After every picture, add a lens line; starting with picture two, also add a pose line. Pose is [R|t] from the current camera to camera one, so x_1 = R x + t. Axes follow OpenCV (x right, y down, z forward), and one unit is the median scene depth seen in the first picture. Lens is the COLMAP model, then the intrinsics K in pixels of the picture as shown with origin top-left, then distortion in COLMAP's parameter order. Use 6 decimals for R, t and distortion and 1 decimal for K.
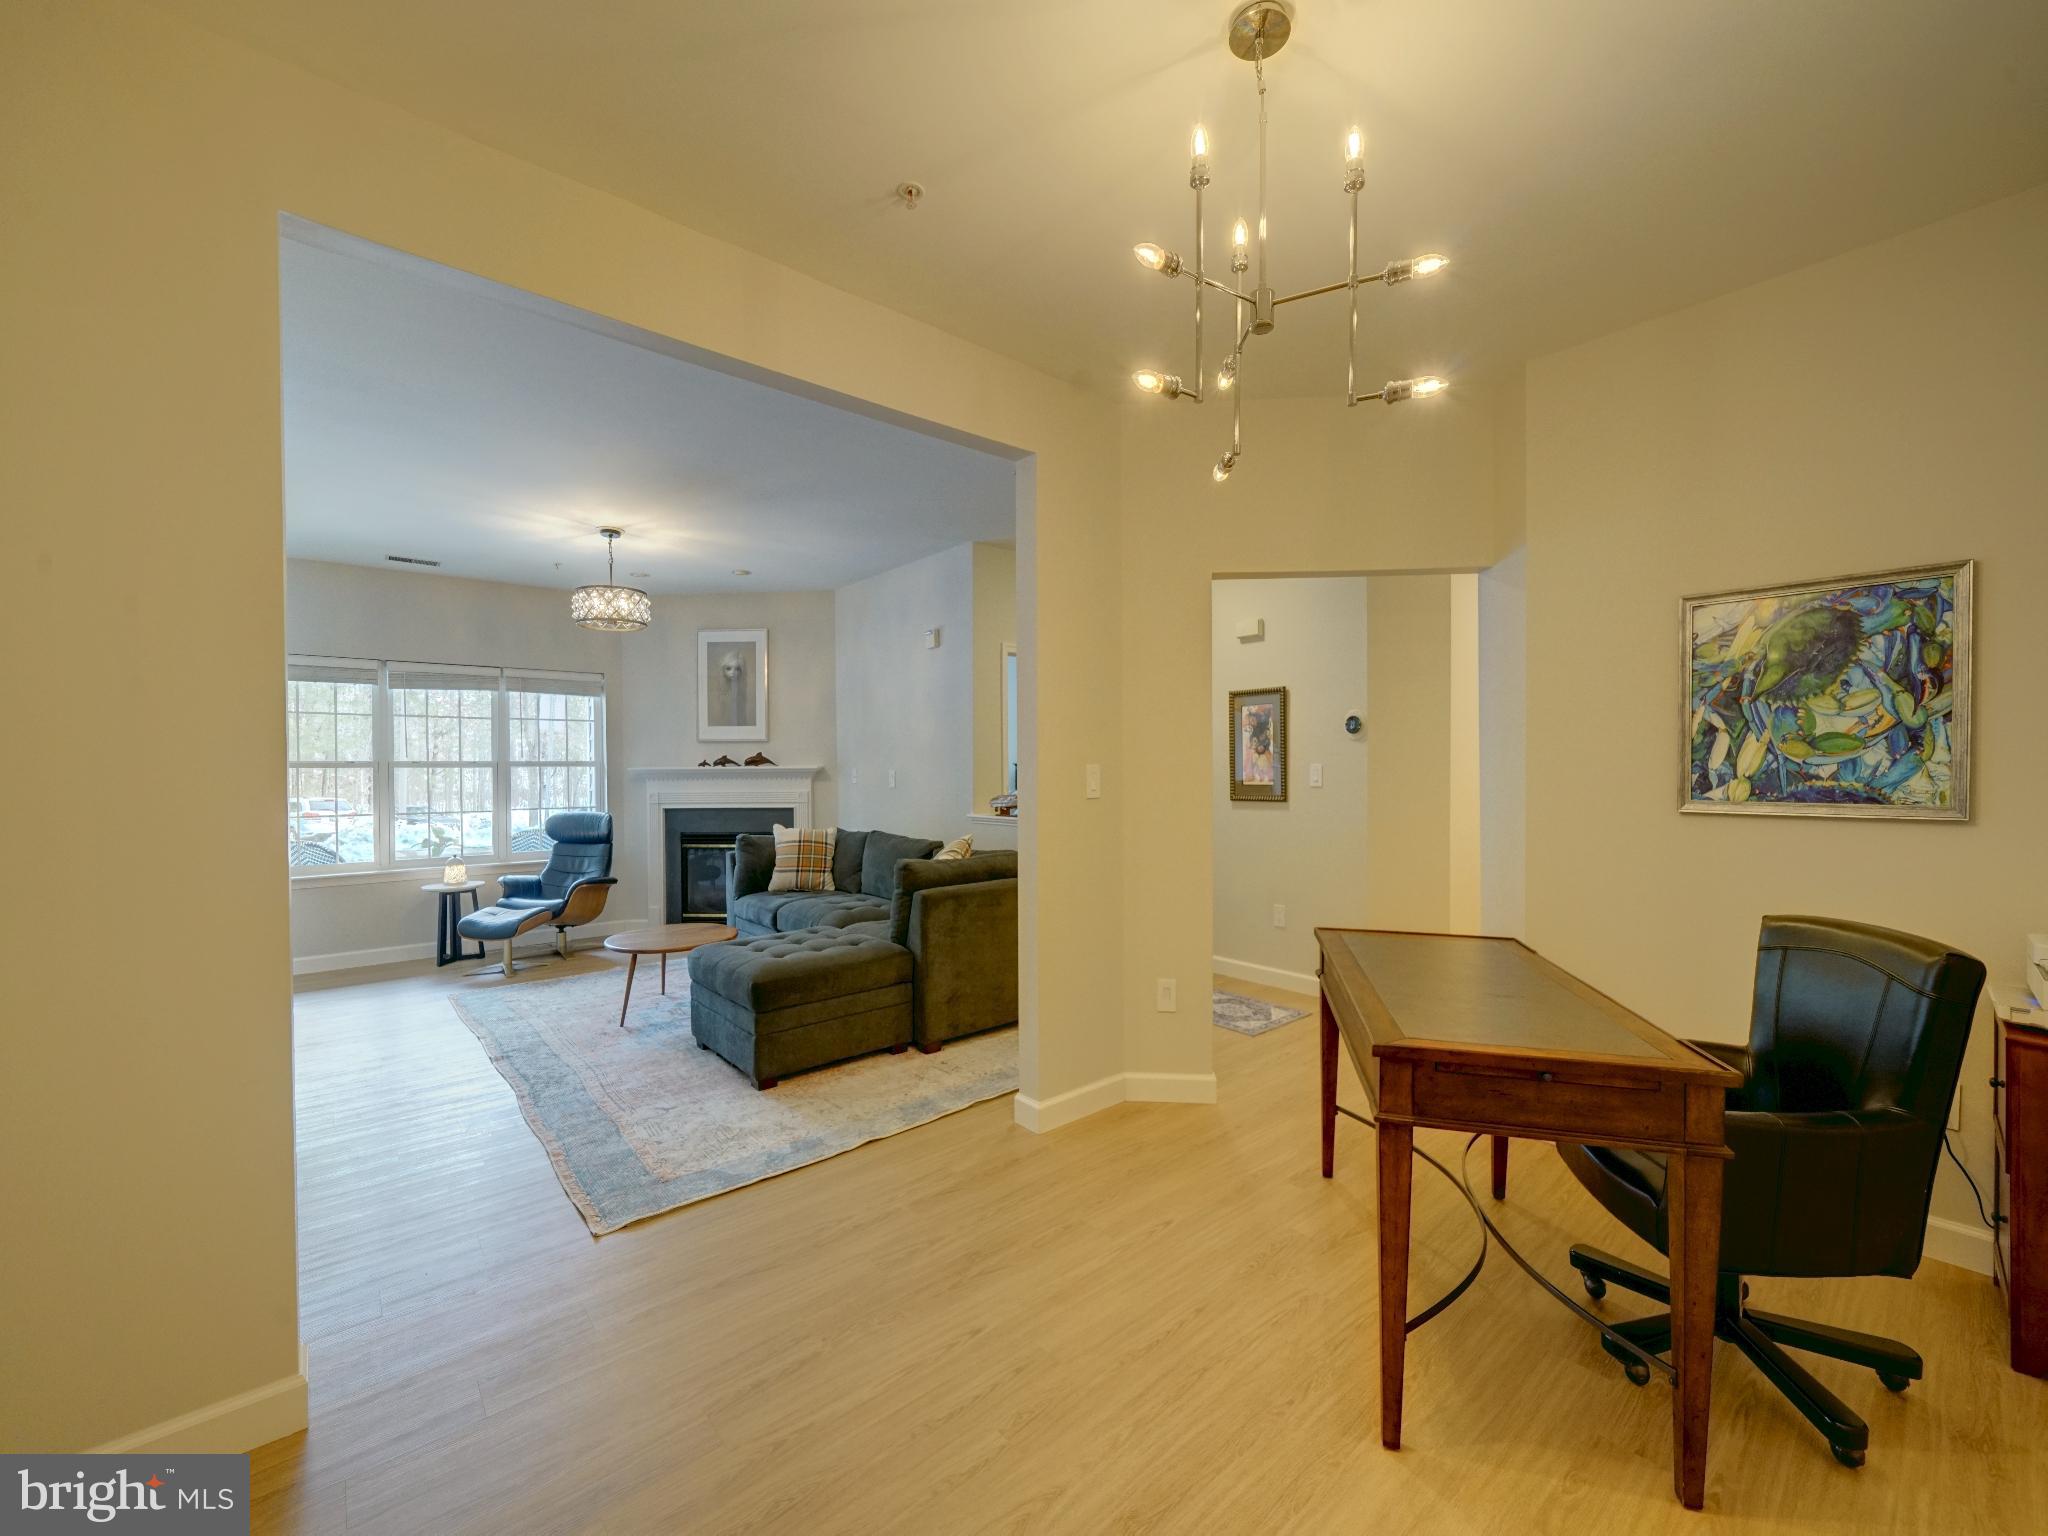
lens RADIAL K [[797.3, 0, 1006.8], [0, 797.3, 772.6], [0, 0, 1]] dist [-0.008170, 0.000406]
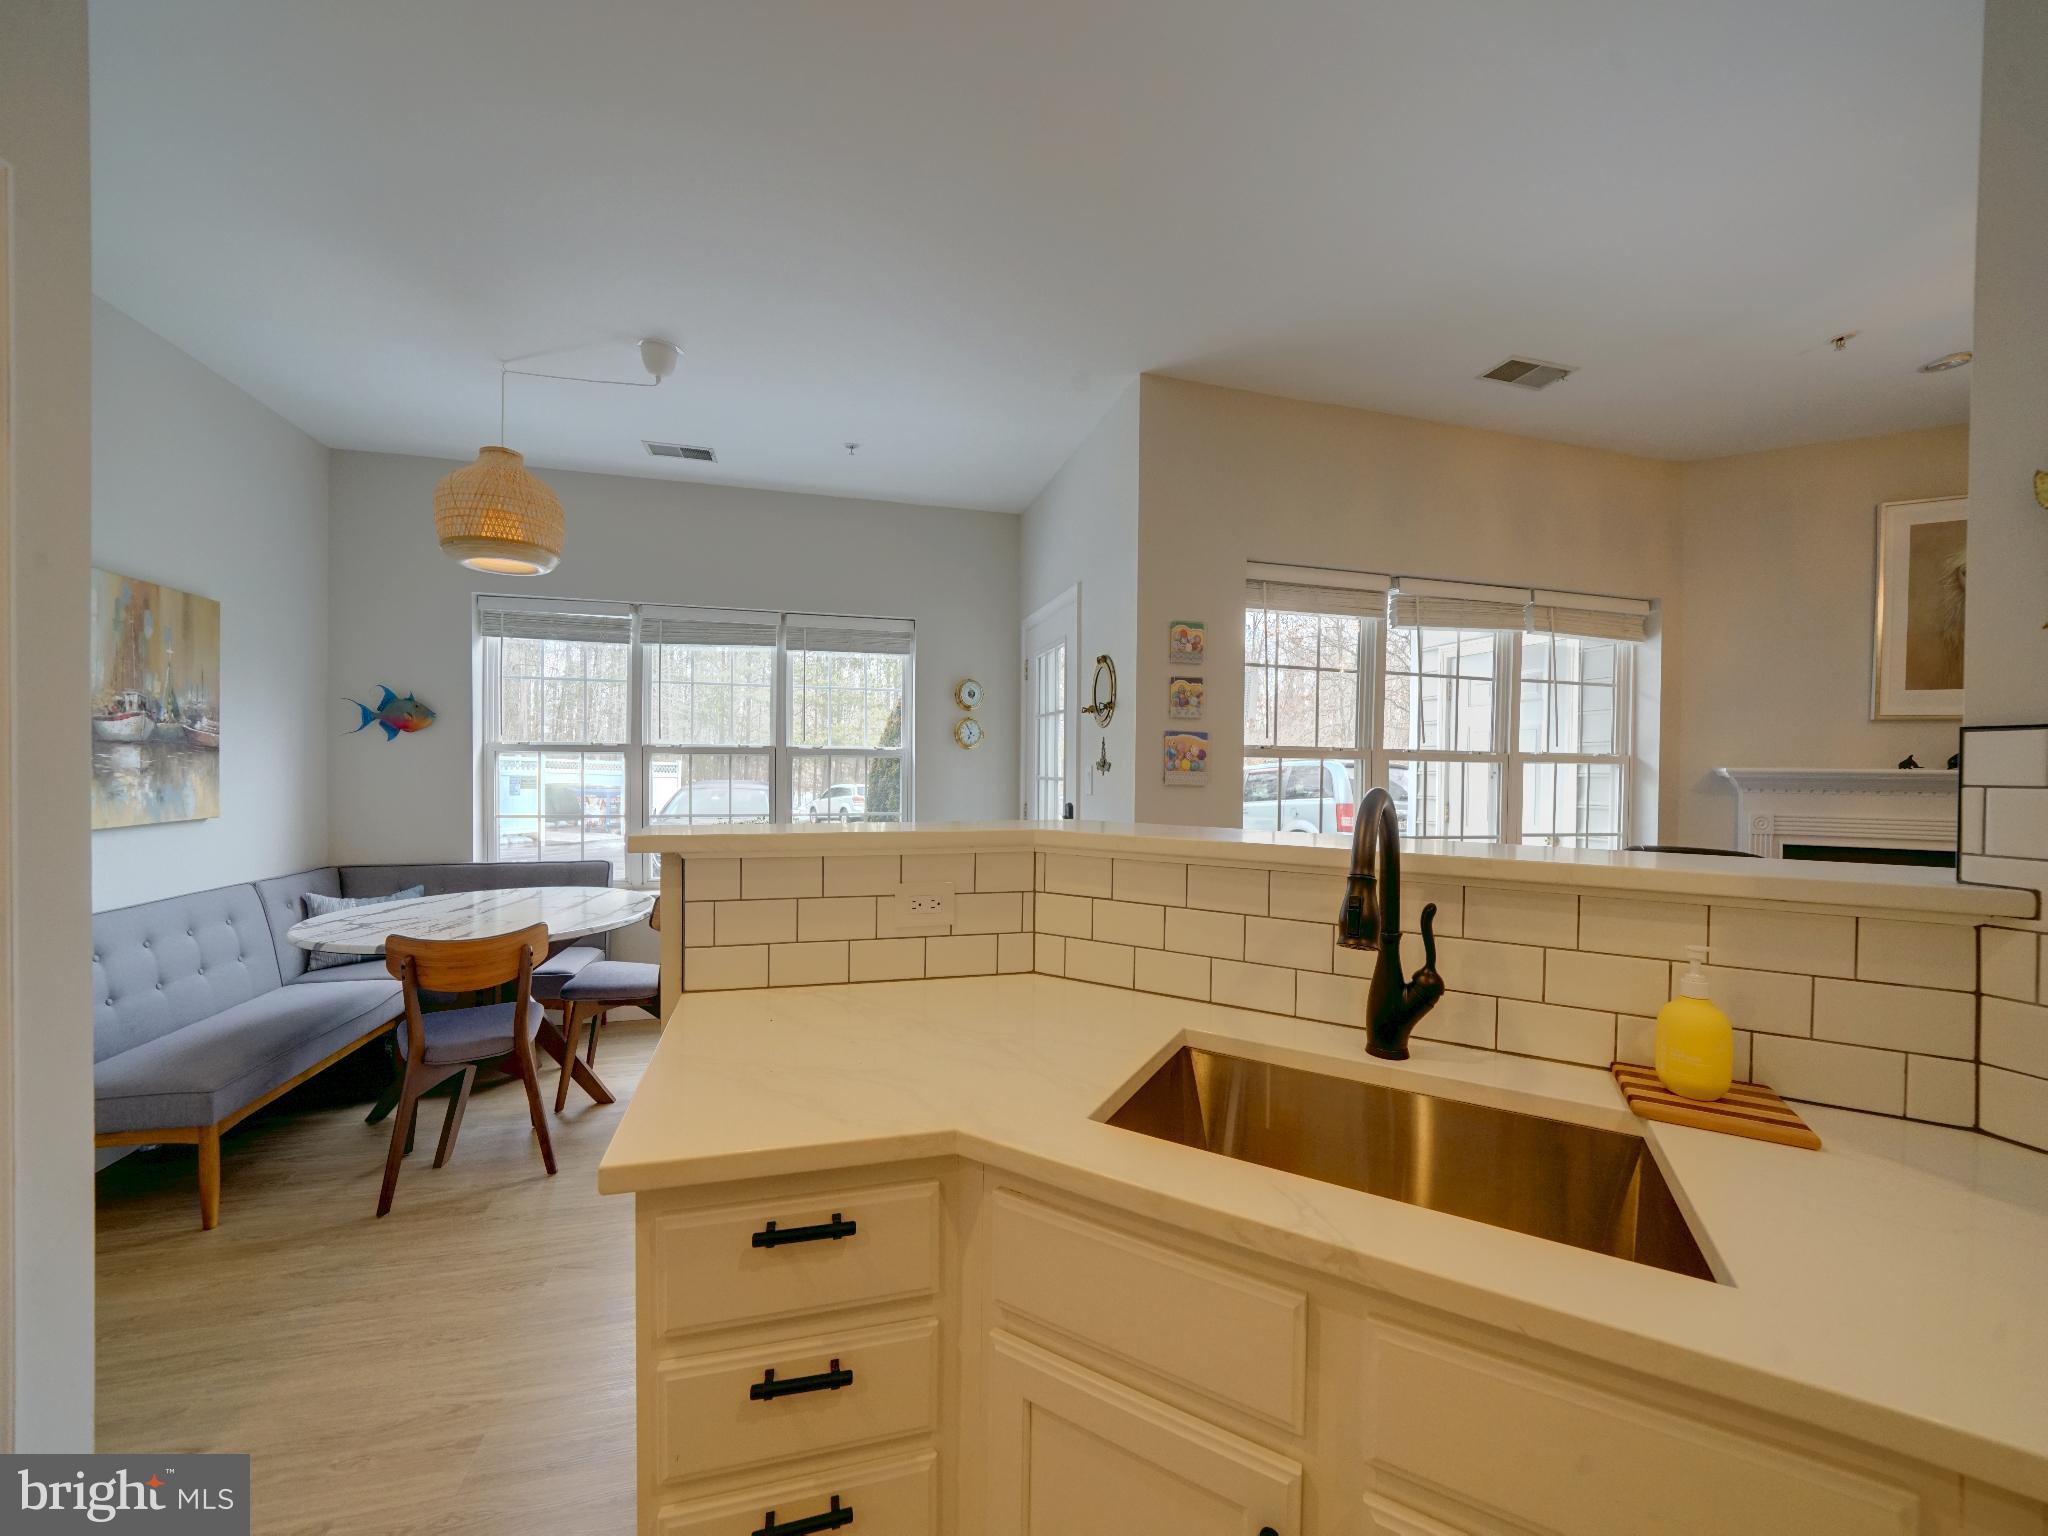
lens RADIAL K [[768.4, 0, 1014.7], [0, 768.4, 778.0], [0, 0, 1]] dist [-0.013154, 0.000711]
pose [[0.903381, 0.026711, -0.428006, -0.778553], [-0.023103, 0.999640, 0.013621, 0.005549], [0.428216, -0.002417, 0.903673, 0.362837]]
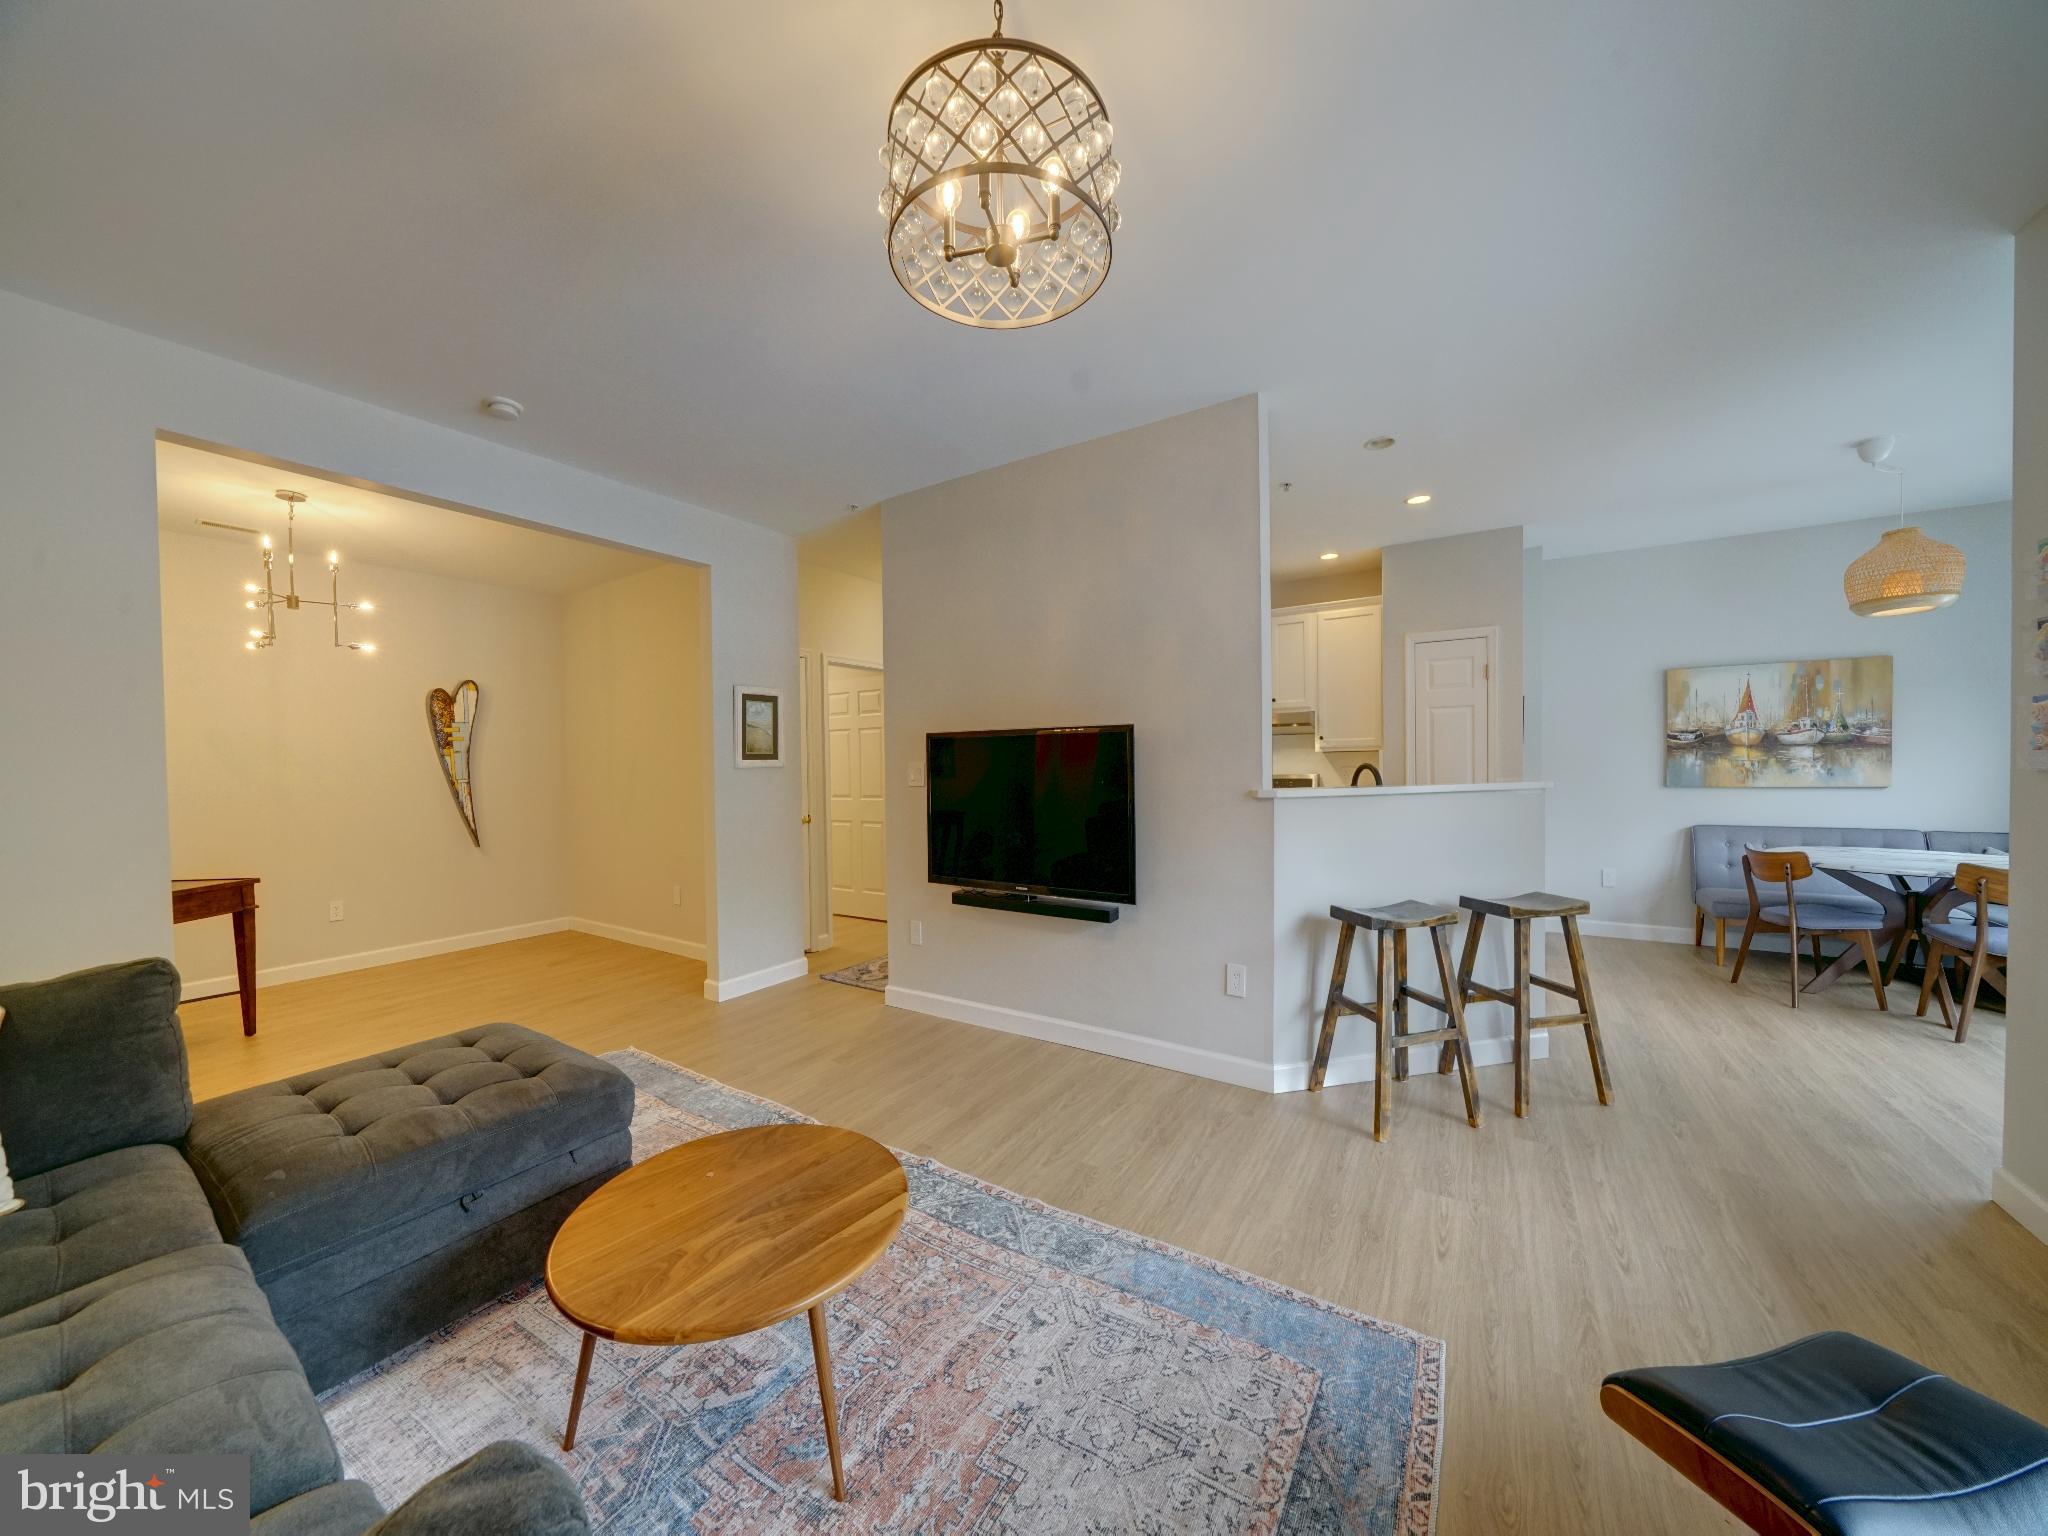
lens RADIAL K [[713.8, 0, 1025.9], [0, 713.8, 775.3], [0, 0, 1]] dist [-0.021341, 0.000634]
pose [[-0.955068, 0.028075, -0.295053, -0.349592], [0.021683, 0.999454, 0.024914, -0.001223], [0.295591, 0.017397, -0.955156, 1.028299]]
